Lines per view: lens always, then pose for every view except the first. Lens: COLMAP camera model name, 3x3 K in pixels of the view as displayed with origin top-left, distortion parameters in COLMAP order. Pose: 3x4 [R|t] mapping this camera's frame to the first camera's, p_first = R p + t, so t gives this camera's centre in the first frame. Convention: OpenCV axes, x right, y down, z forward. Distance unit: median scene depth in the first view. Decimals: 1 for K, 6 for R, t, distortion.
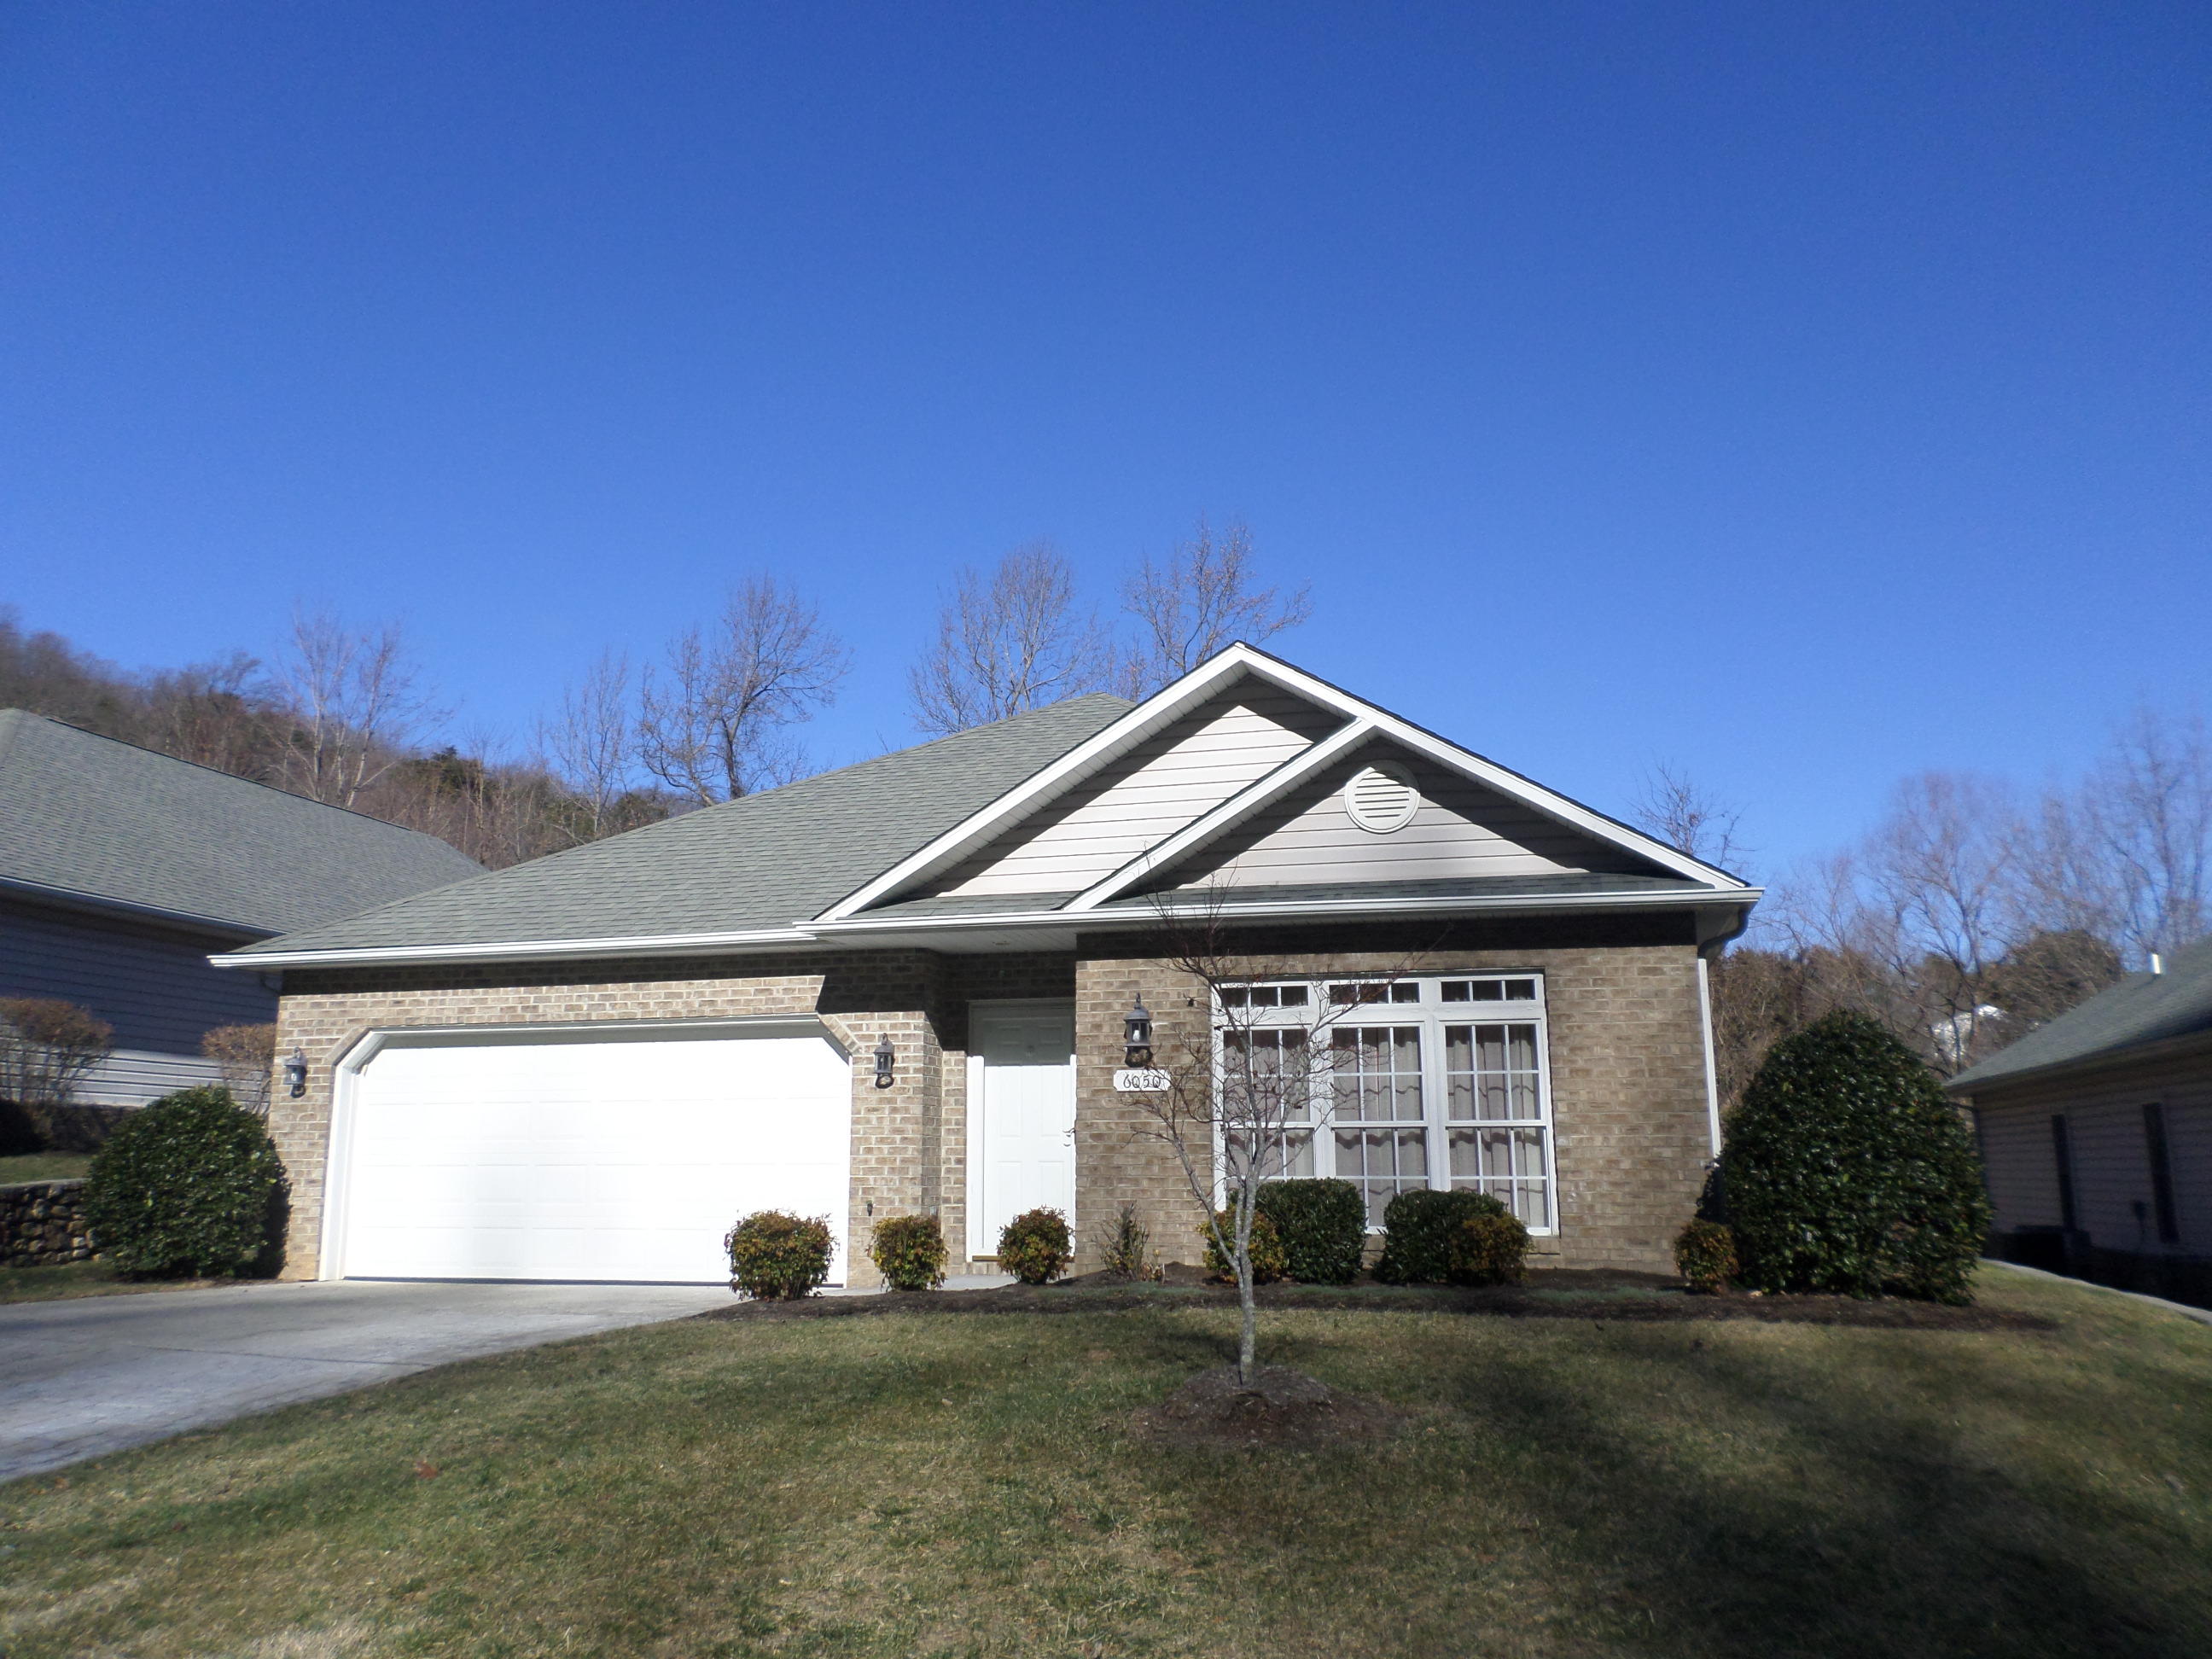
lens RADIAL K [[1699.7, 0, 1106.0], [0, 1699.7, 829.5], [0, 0, 1]] dist [0.012232, -0.042227]
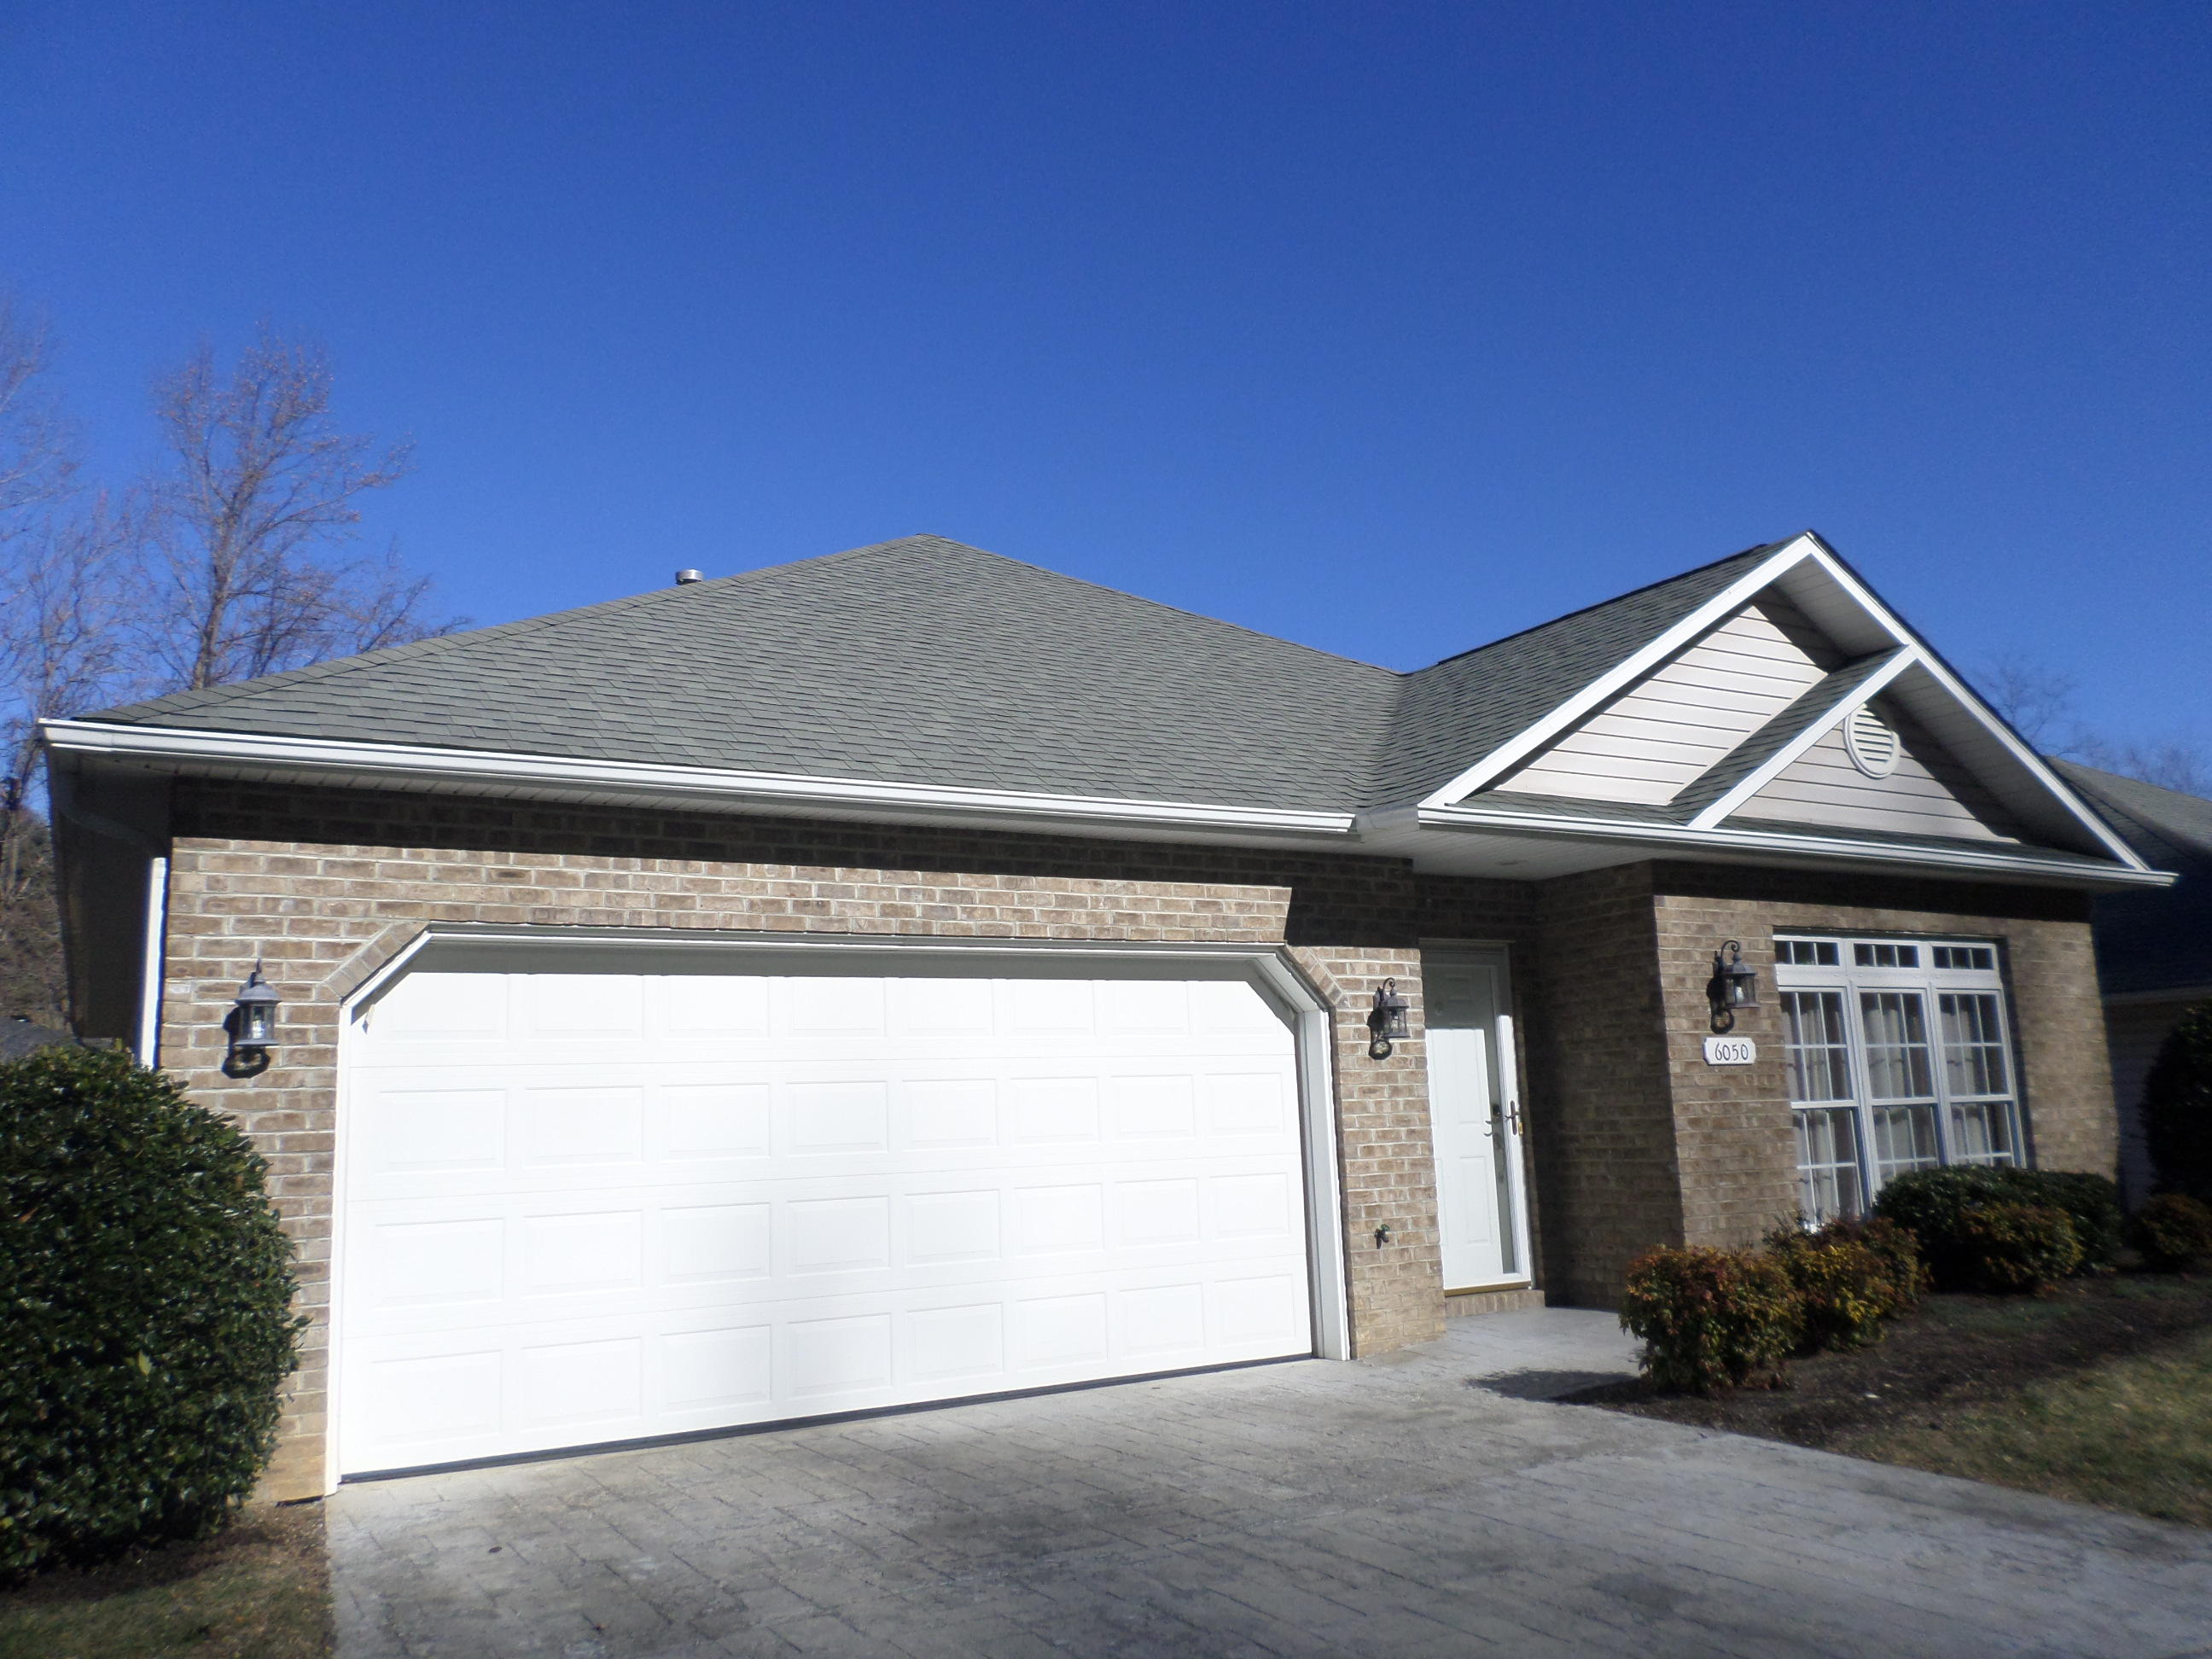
lens RADIAL K [[1699.7, 0, 1106.0], [0, 1699.7, 829.5], [0, 0, 1]] dist [0.012232, -0.042227]
pose [[0.699669, 0.098986, 0.707577, -0.711758], [-0.109851, 0.993484, -0.030360, 0.095219], [-0.705972, -0.056486, 0.705984, 0.612452]]
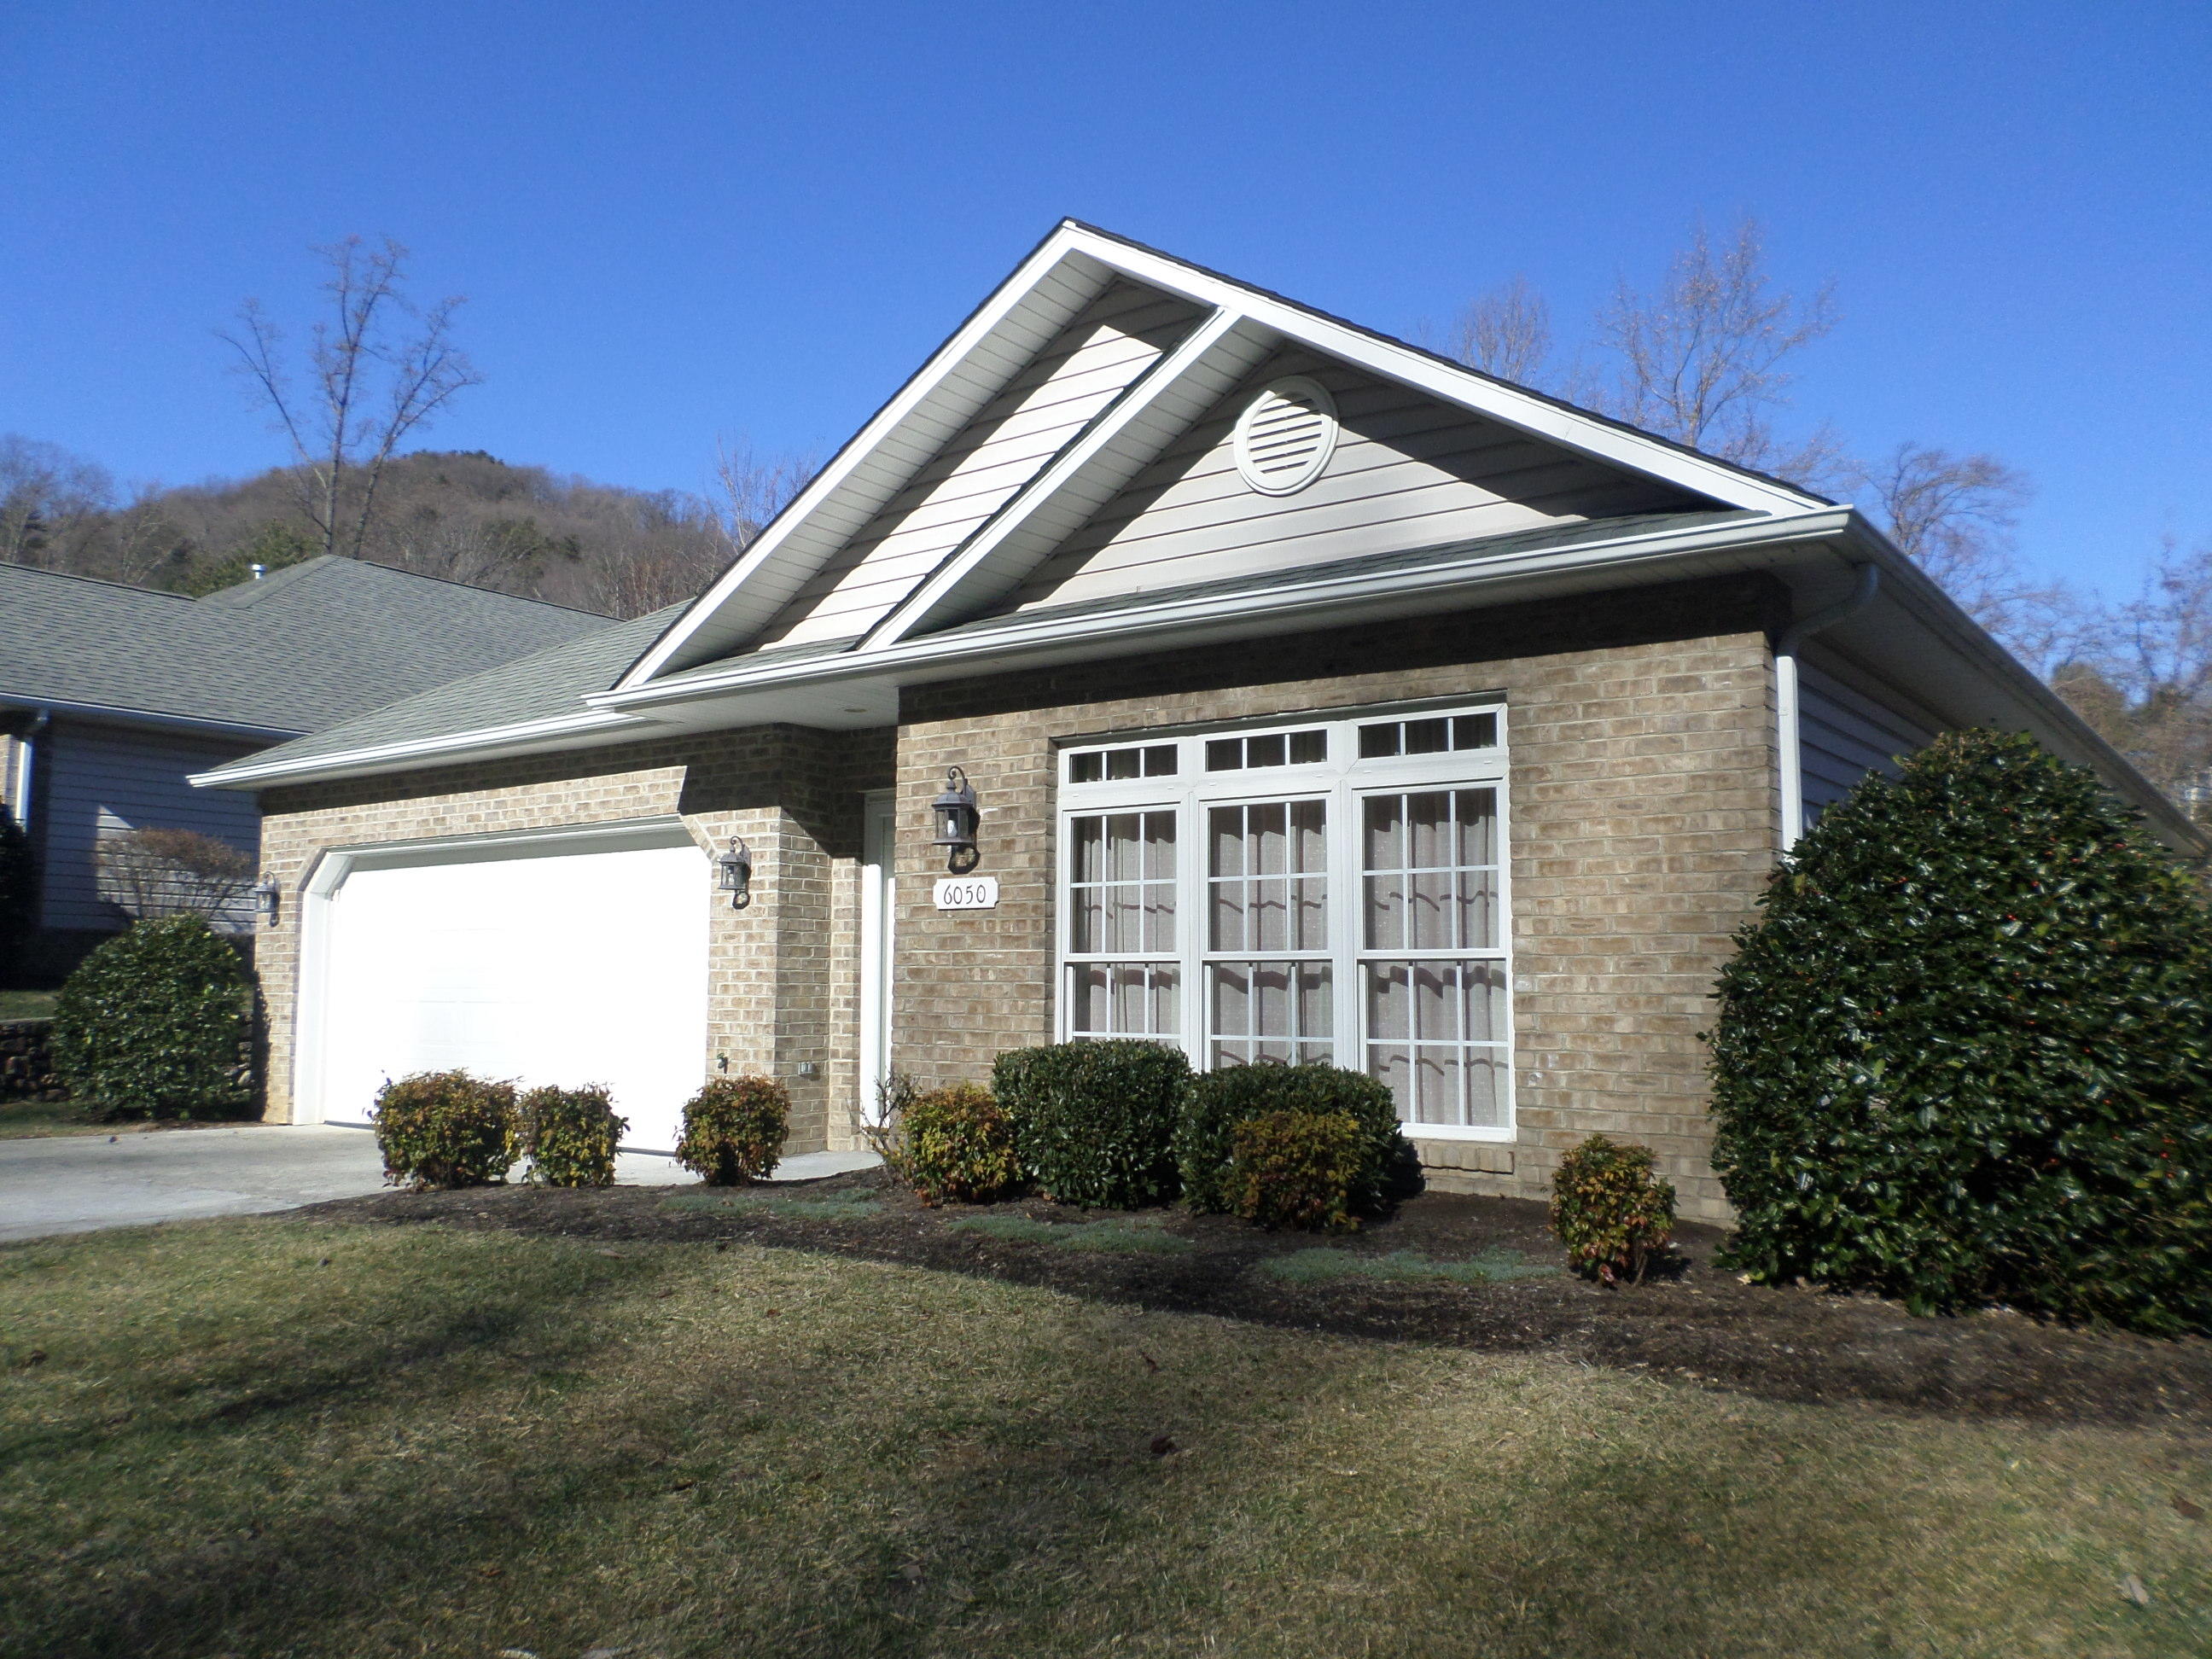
lens RADIAL K [[1699.7, 0, 1106.0], [0, 1699.7, 829.5], [0, 0, 1]] dist [0.012232, -0.042227]
pose [[0.930045, -0.028718, -0.366322, 0.307993], [0.066183, 0.993729, 0.090125, 0.060026], [0.361437, -0.108065, 0.926113, 0.362965]]
